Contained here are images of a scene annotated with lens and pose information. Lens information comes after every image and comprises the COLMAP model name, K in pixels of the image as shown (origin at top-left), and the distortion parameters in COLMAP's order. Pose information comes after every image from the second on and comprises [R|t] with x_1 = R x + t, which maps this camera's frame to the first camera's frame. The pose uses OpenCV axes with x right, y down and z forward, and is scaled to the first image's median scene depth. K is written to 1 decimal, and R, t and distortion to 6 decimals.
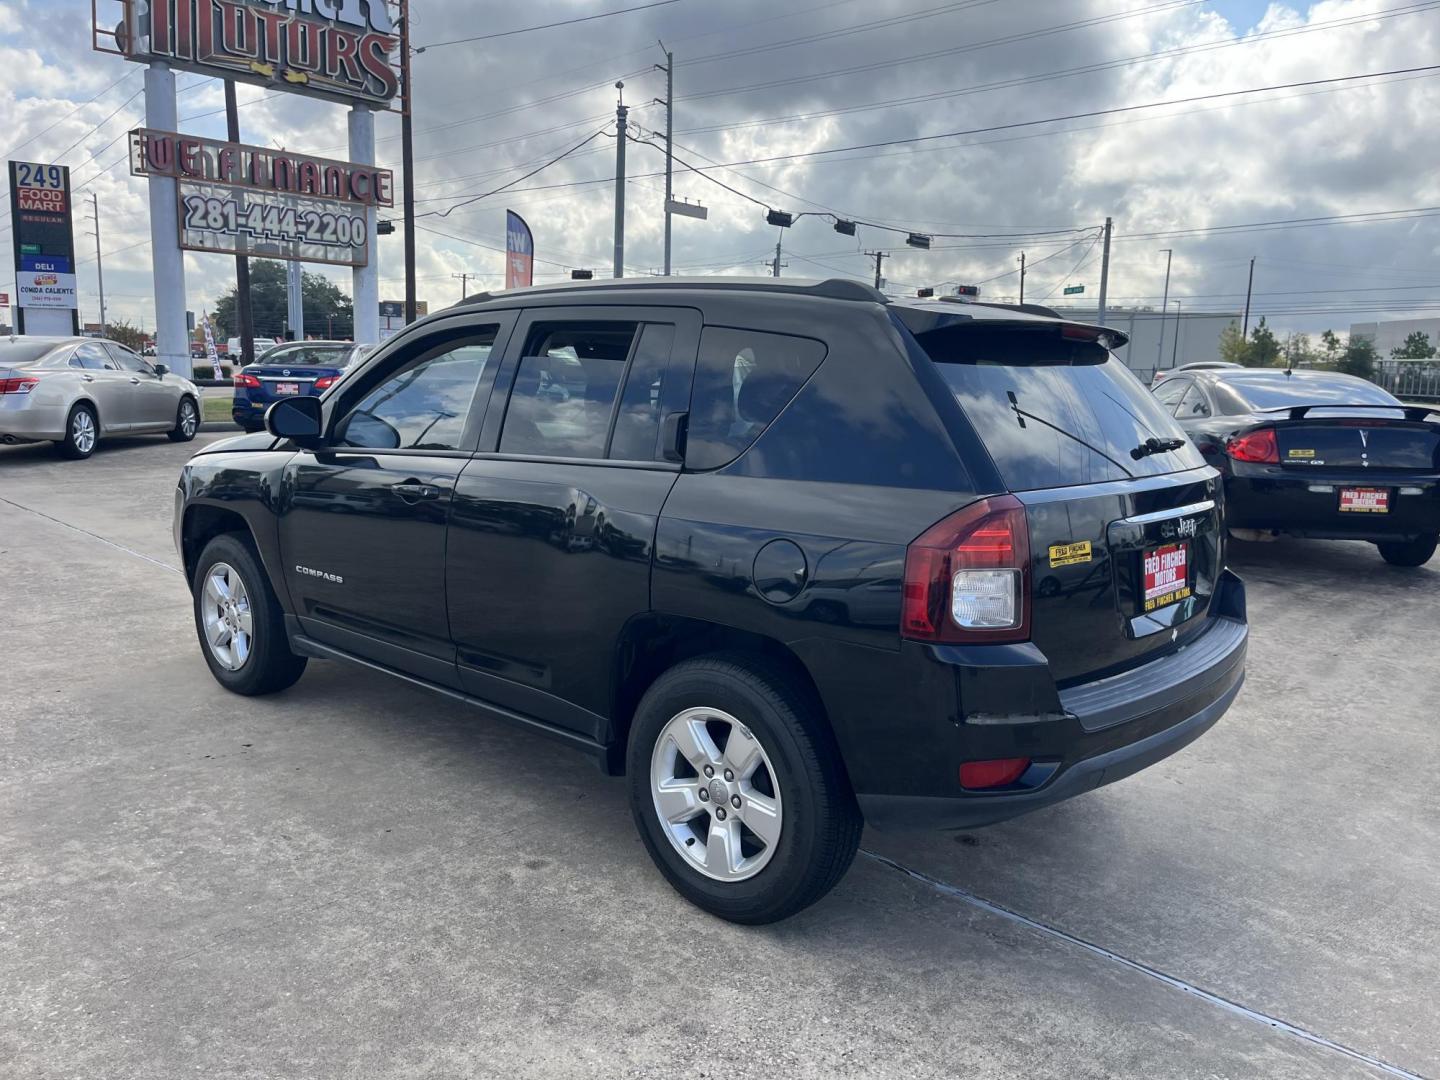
lens RADIAL K [[1093.8, 0, 726.9], [0, 1093.8, 566.3], [0, 0, 1]] dist [0.070339, -0.094706]
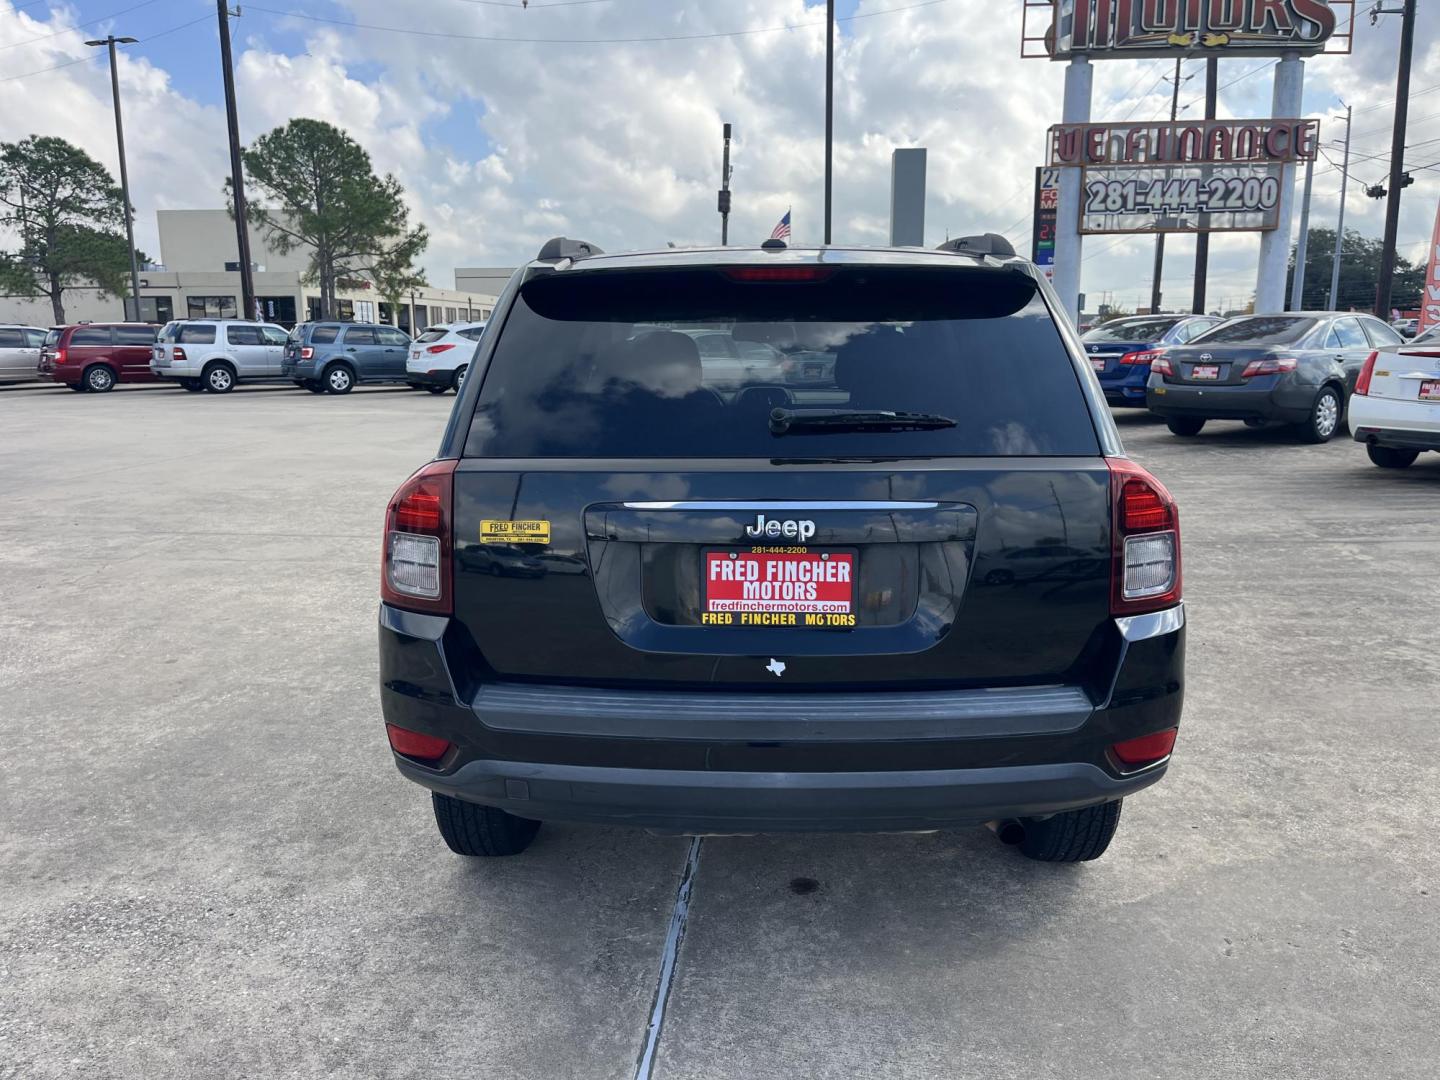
lens RADIAL K [[1093.8, 0, 720.1], [0, 1093.8, 573.3], [0, 0, 1]] dist [0.070339, -0.094706]
pose [[0.635326, 0.132598, -0.760775, 0.141943], [-0.113570, 0.990480, 0.077791, -0.008524], [0.763847, 0.036978, 0.644337, 0.071361]]
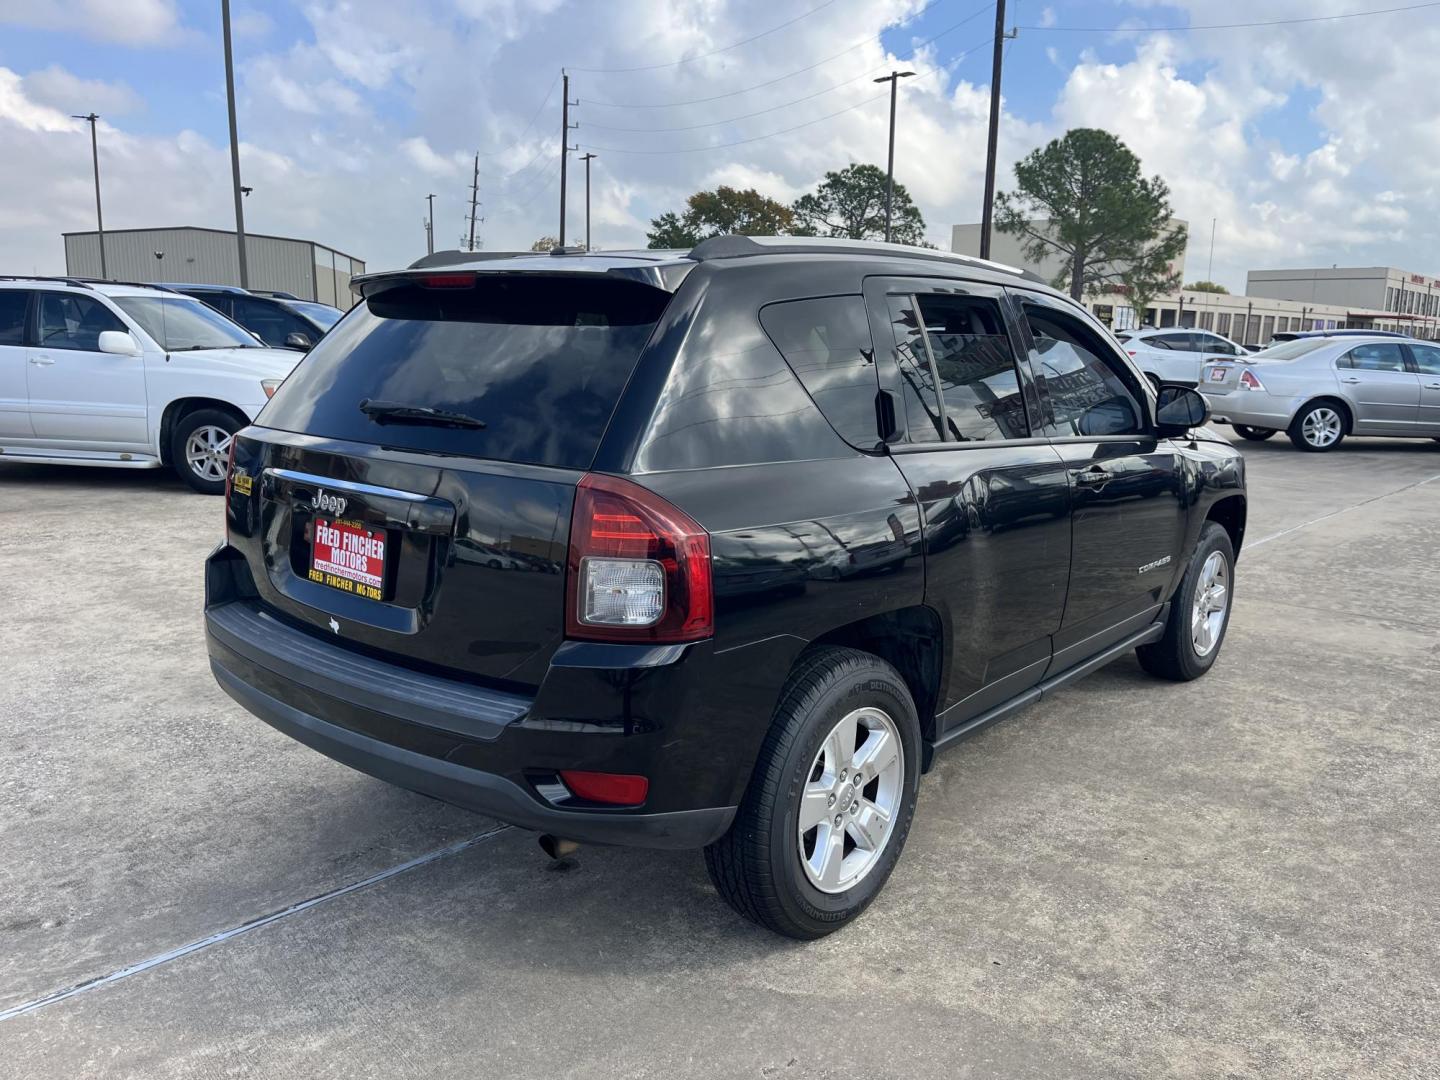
lens RADIAL K [[1093.8, 0, 724.2], [0, 1093.8, 571.5], [0, 0, 1]] dist [0.070339, -0.094706]
pose [[0.014292, 0.182448, -0.983112, 0.187857], [-0.193975, 0.965039, 0.176274, -0.028636], [0.980902, 0.188180, 0.049182, 0.186838]]
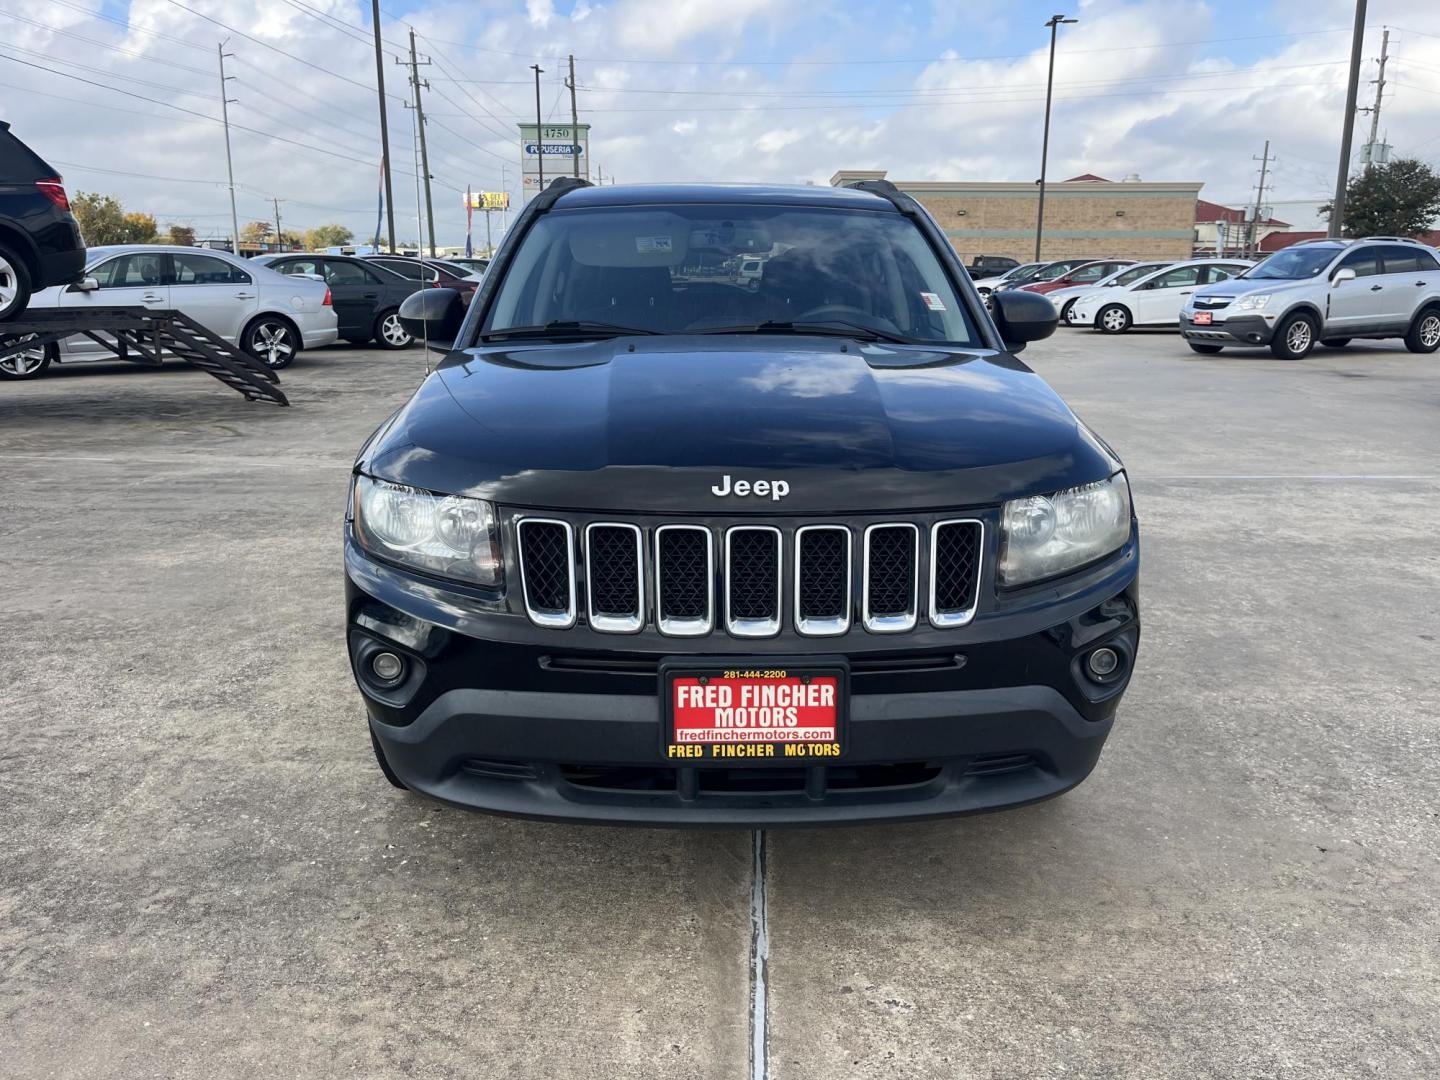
lens RADIAL K [[1093.8, 0, 722.8], [0, 1093.8, 532.0], [0, 0, 1]] dist [0.070339, -0.094706]
pose [[-0.677697, -0.202361, 0.706949, -0.180719], [0.108836, 0.923197, 0.368594, -0.066427], [-0.727242, 0.326736, -0.603624, 0.358258]]
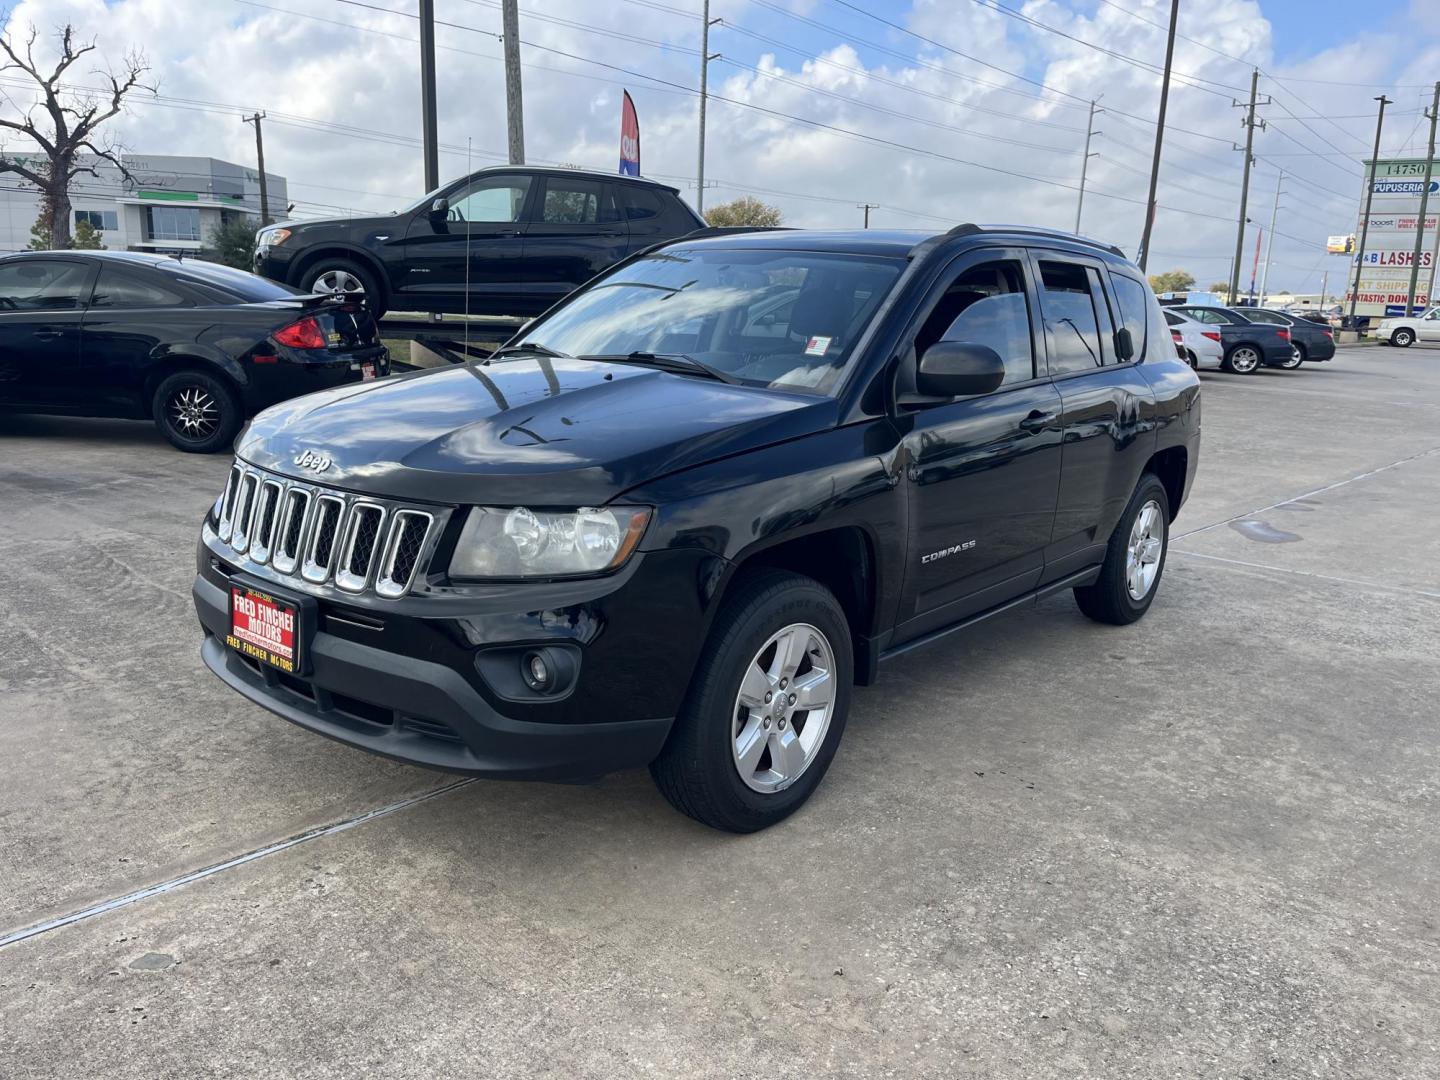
lens RADIAL K [[1093.8, 0, 734.0], [0, 1093.8, 536.4], [0, 0, 1]] dist [0.070339, -0.094706]
pose [[-0.034425, -0.243451, 0.969302, -0.245799], [0.141984, 0.958848, 0.245868, -0.048972], [-0.989270, 0.146090, 0.001558, 0.240835]]
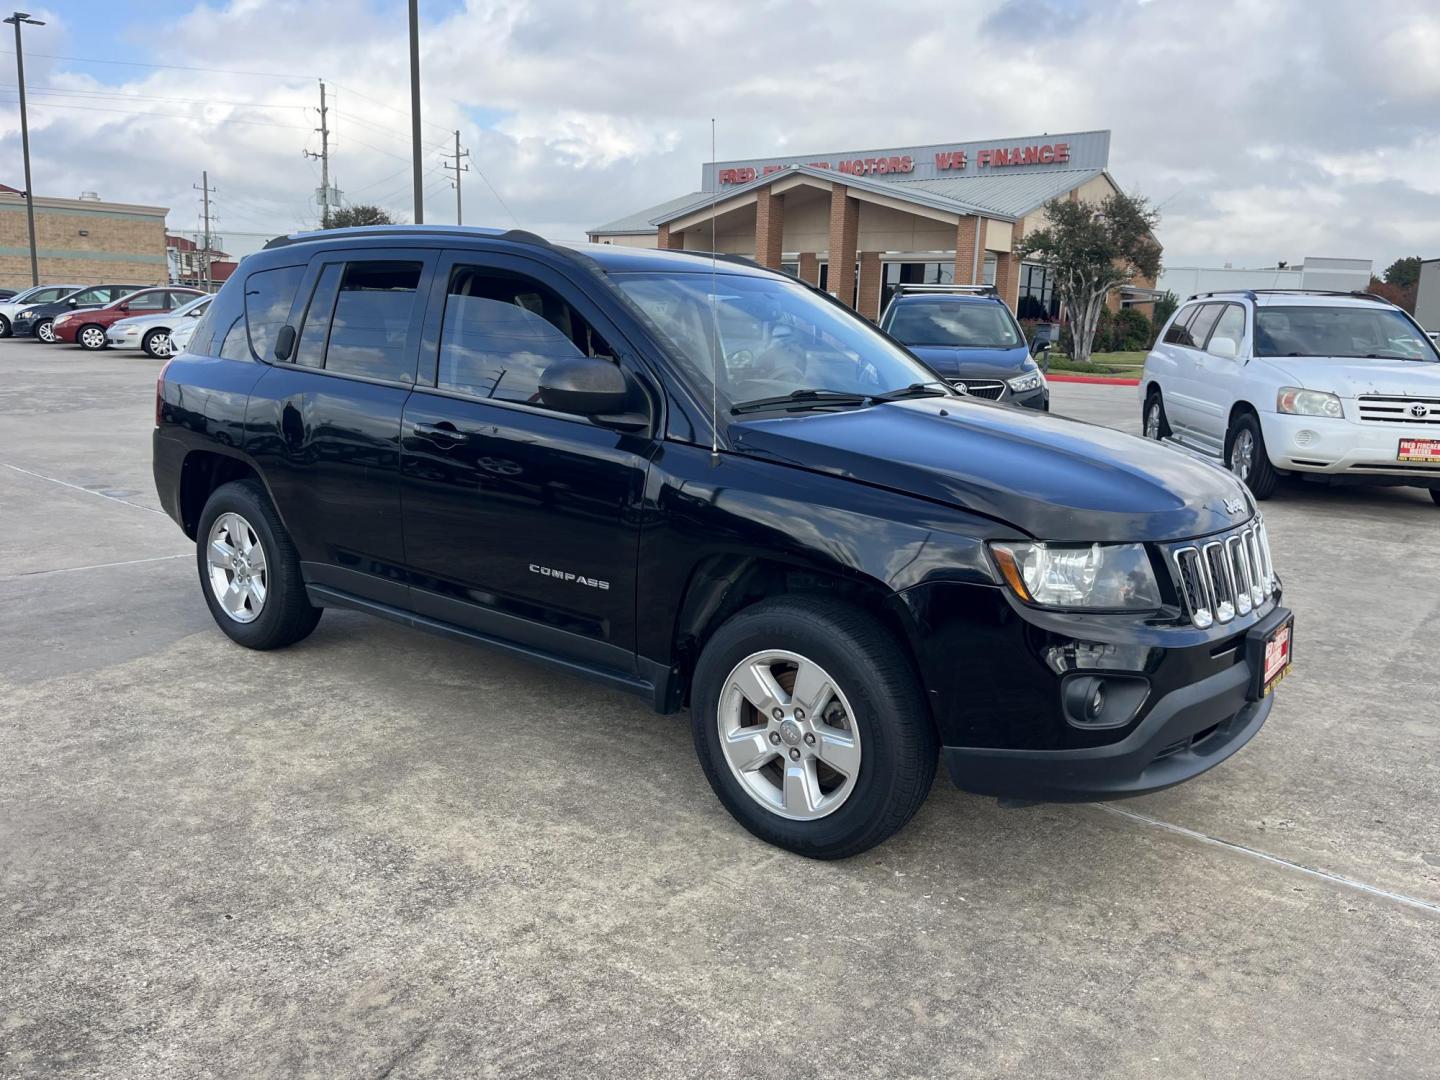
lens RADIAL K [[1093.8, 0, 719.9], [0, 1093.8, 534.6], [0, 0, 1]] dist [0.070339, -0.094706]
pose [[-0.996307, -0.051496, -0.068705, -0.026850], [-0.073220, 0.927496, 0.366593, -0.078703], [0.044845, 0.370270, -0.927841, 0.432027]]
